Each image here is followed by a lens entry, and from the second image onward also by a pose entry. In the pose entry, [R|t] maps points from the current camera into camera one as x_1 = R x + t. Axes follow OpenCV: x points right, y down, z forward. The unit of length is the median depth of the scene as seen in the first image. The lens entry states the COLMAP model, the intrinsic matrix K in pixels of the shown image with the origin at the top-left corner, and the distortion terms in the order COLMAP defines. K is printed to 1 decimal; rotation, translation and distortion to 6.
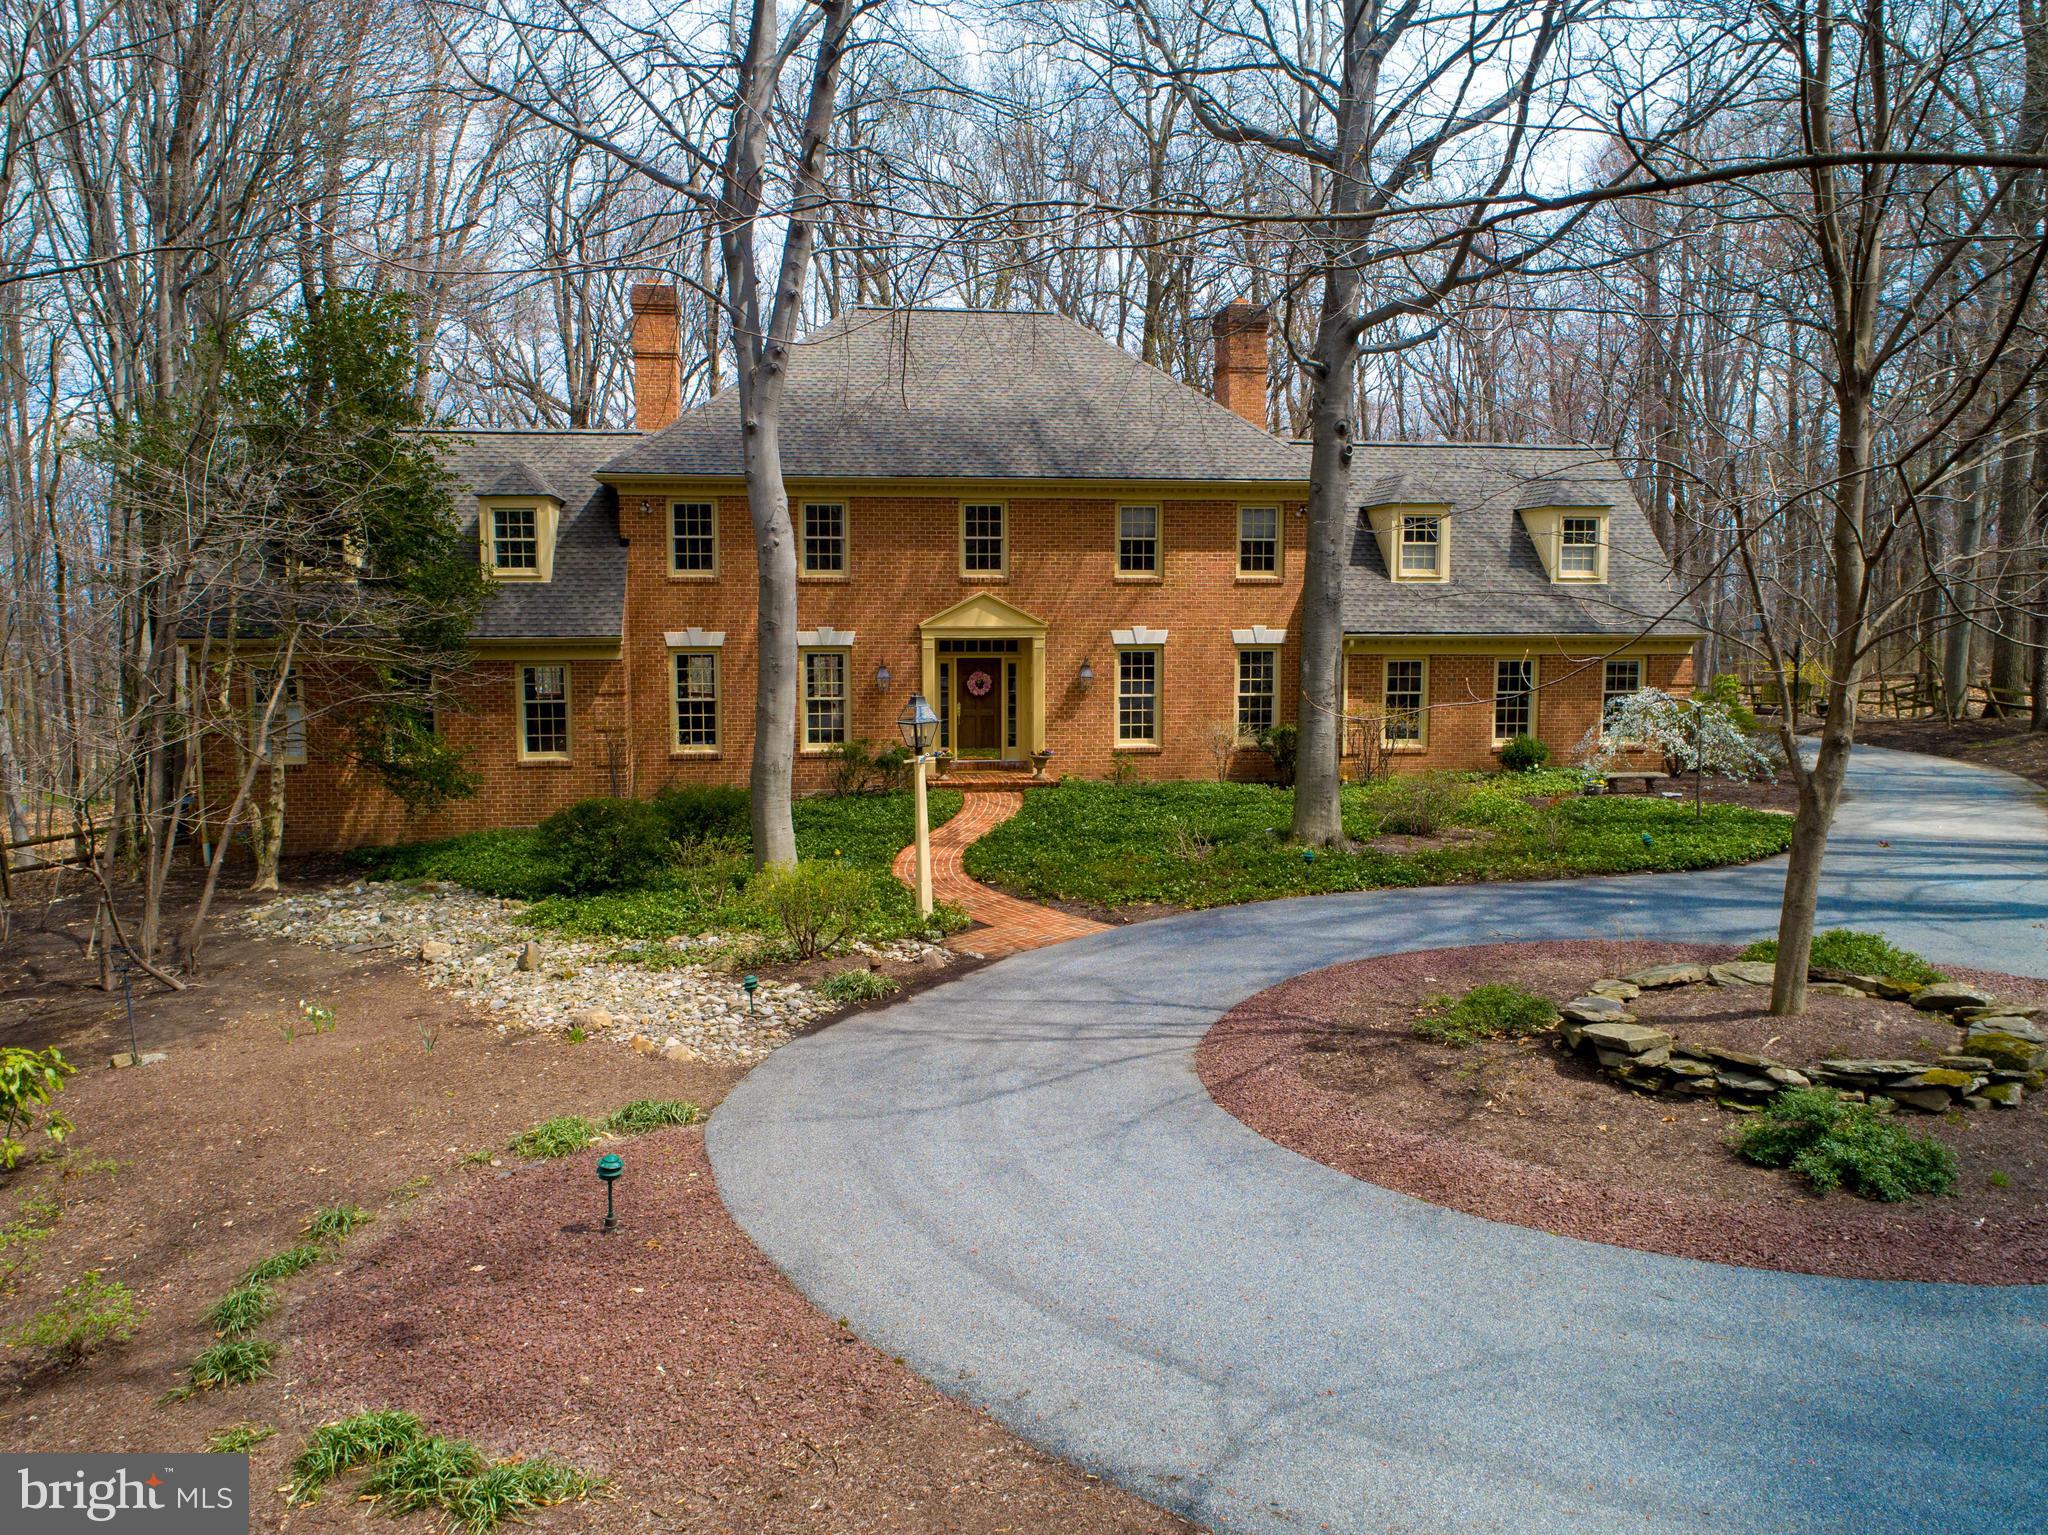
lens RADIAL K [[1553.7, 0, 1021.0], [0, 1553.7, 765.6], [0, 0, 1]] dist [-0.016397, 0.007593]
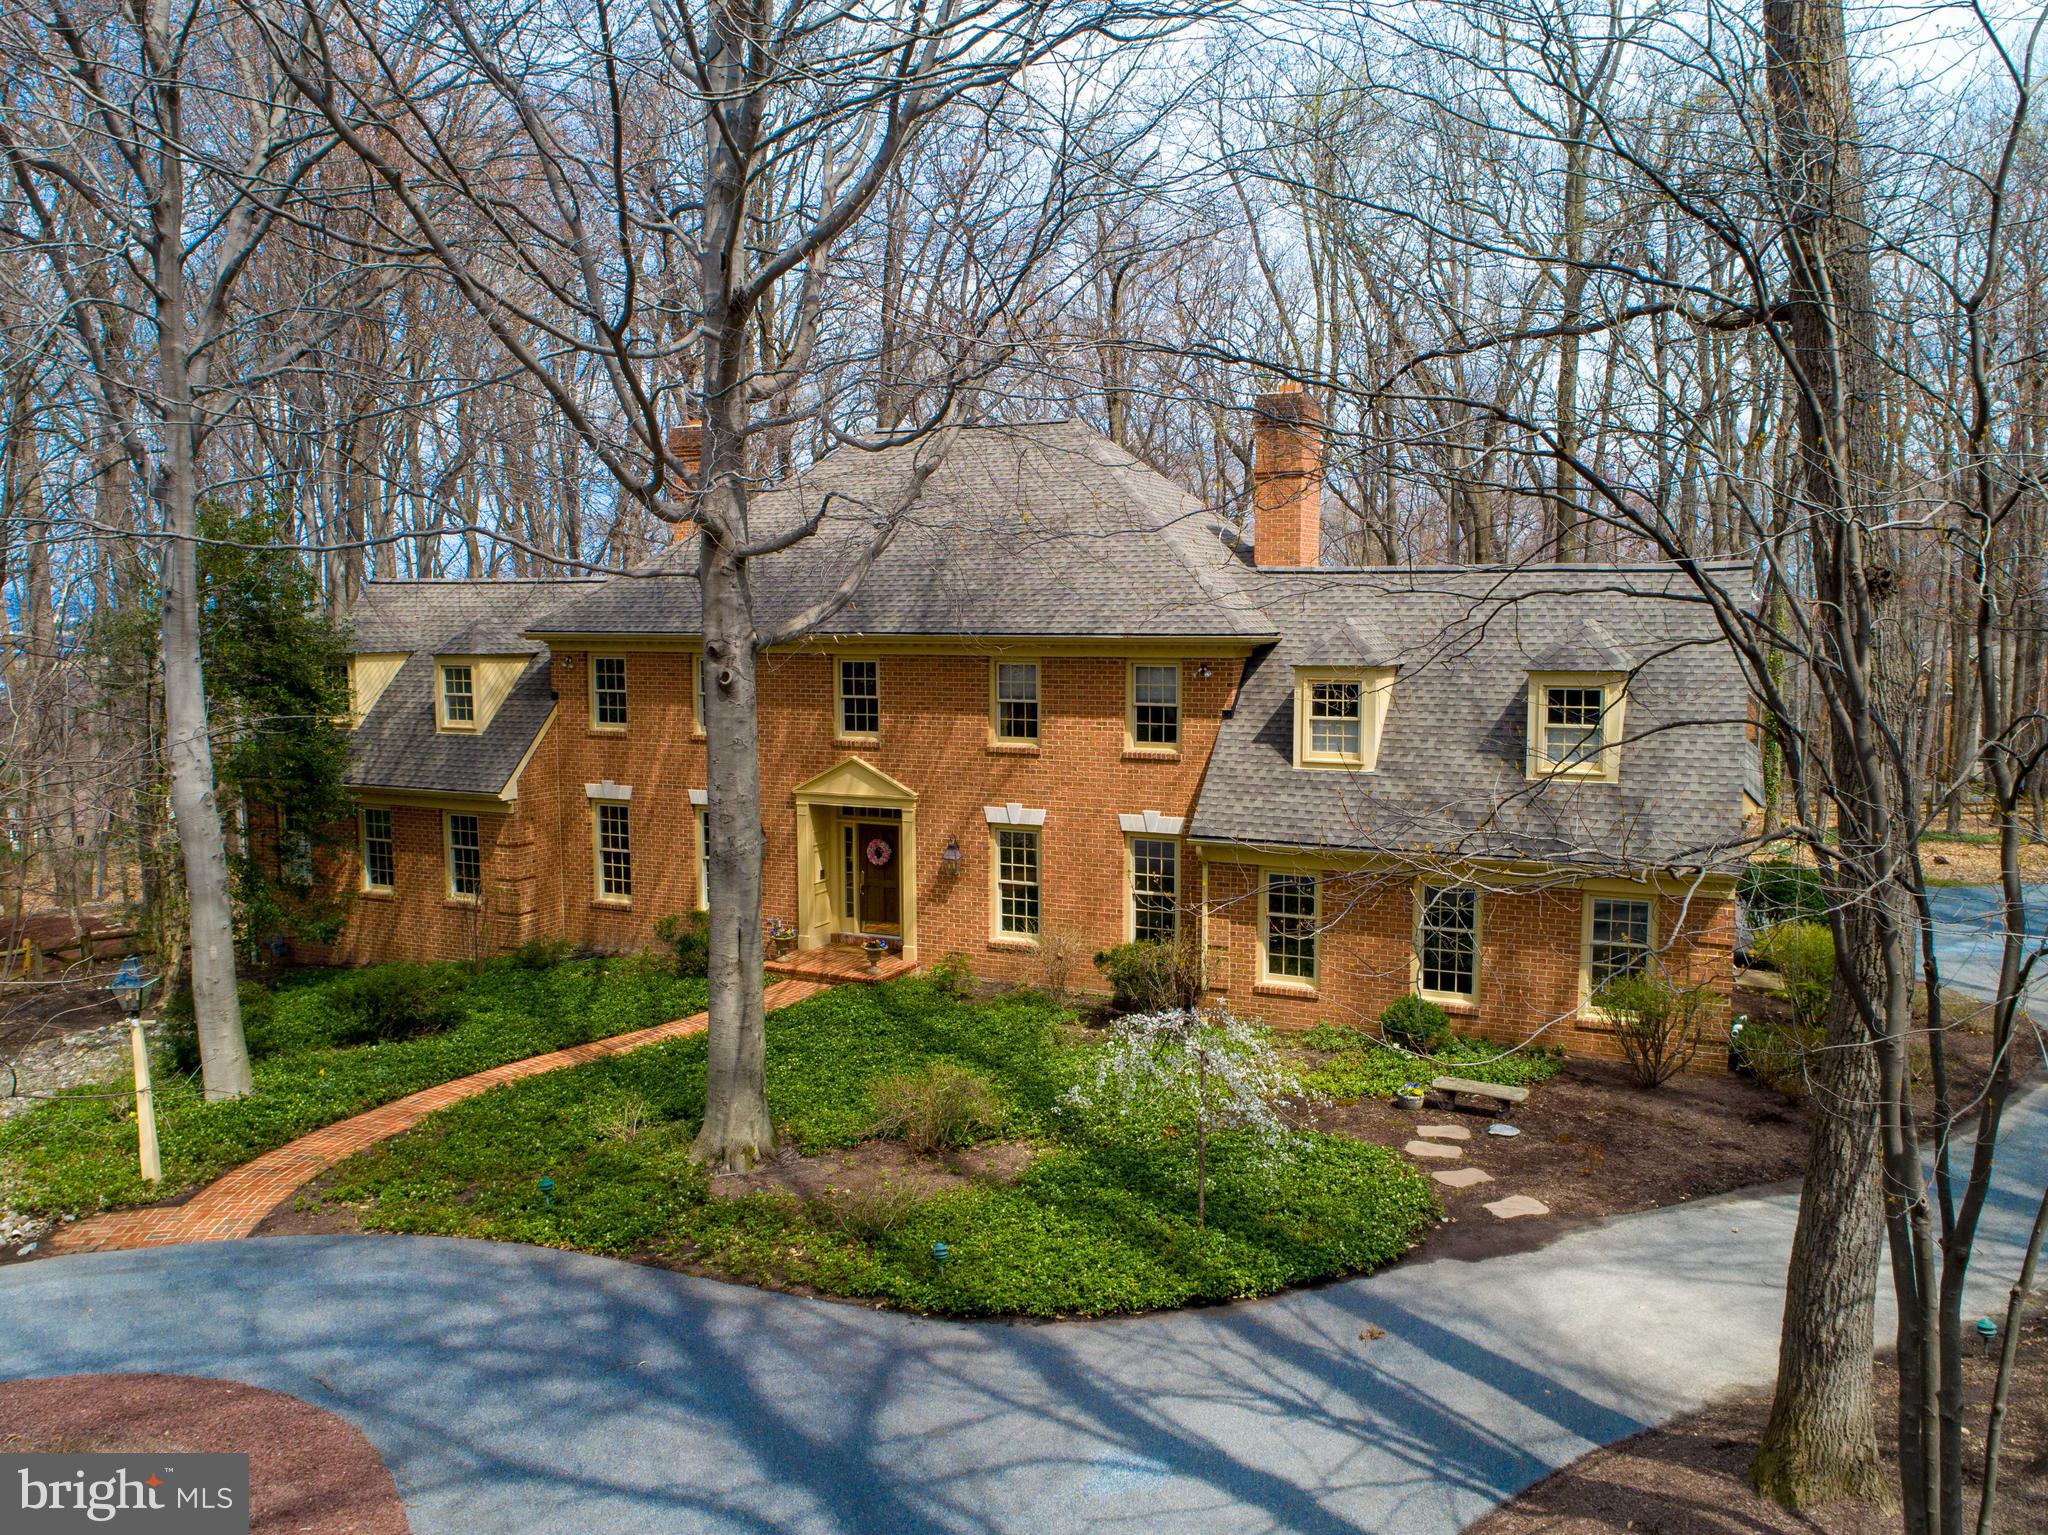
lens RADIAL K [[1553.7, 0, 1021.0], [0, 1553.7, 765.6], [0, 0, 1]] dist [-0.016397, 0.007593]
pose [[0.834140, 0.055484, -0.548756, 0.545568], [-0.054456, 0.998351, 0.018165, -0.126062], [0.548859, 0.014731, 0.835785, 0.288732]]
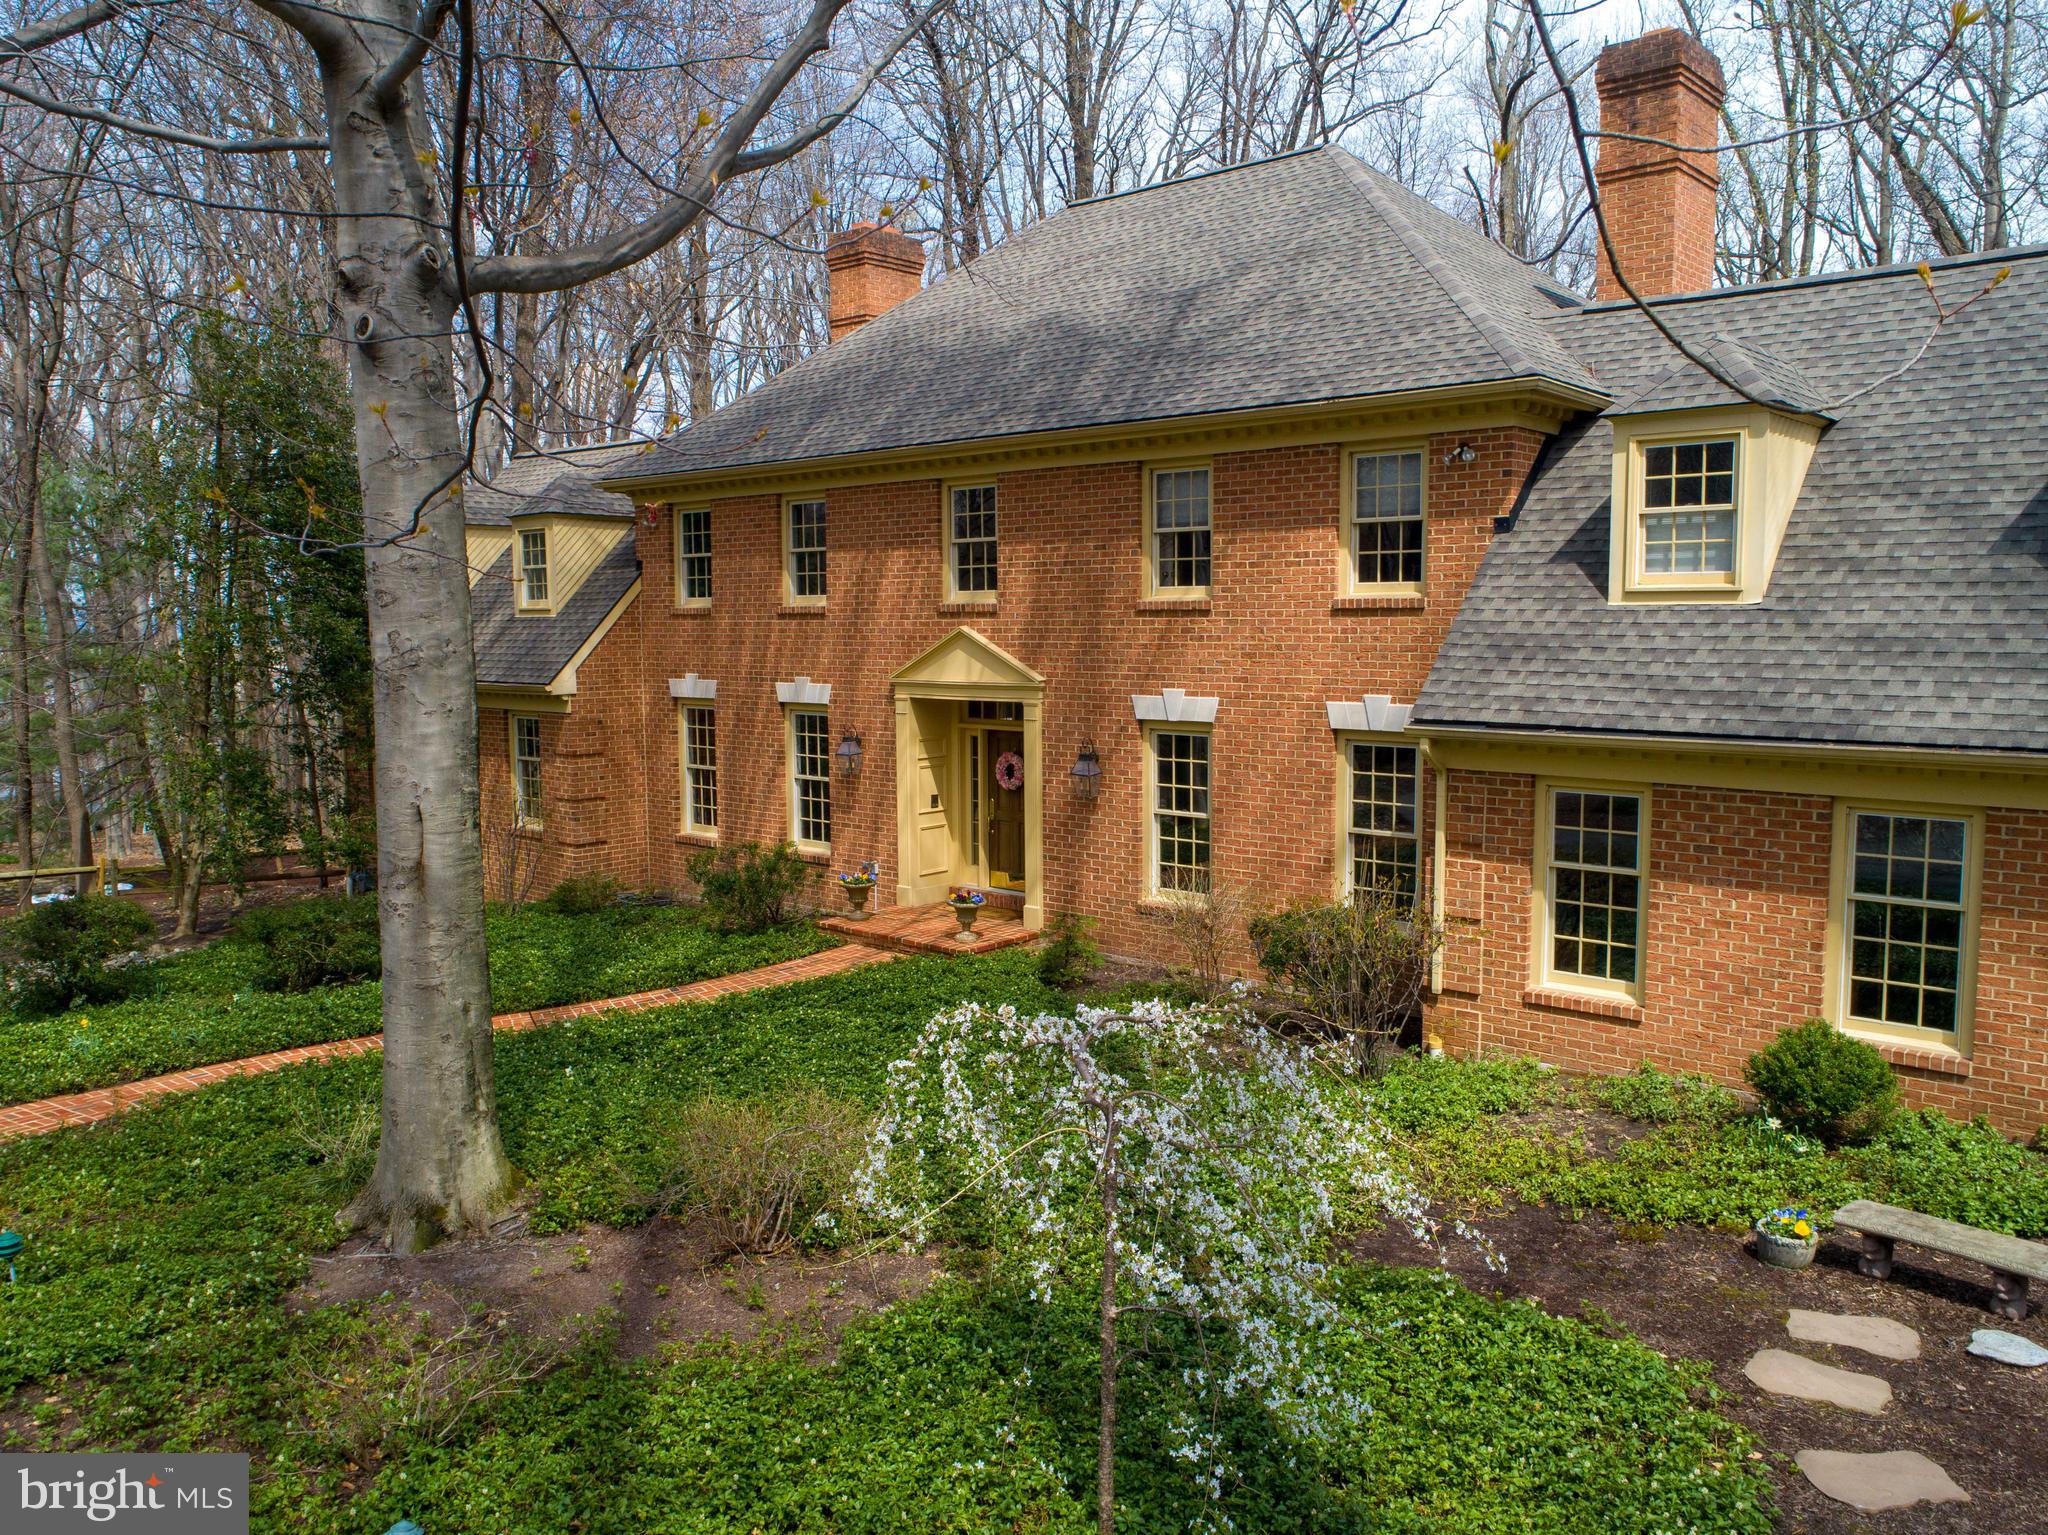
lens RADIAL K [[1553.7, 0, 1021.0], [0, 1553.7, 765.6], [0, 0, 1]] dist [-0.016397, 0.007593]
pose [[0.639375, 0.070591, -0.765647, 0.463142], [-0.072162, 0.996891, 0.031650, -0.075986], [0.765501, 0.035015, 0.642481, 0.606618]]
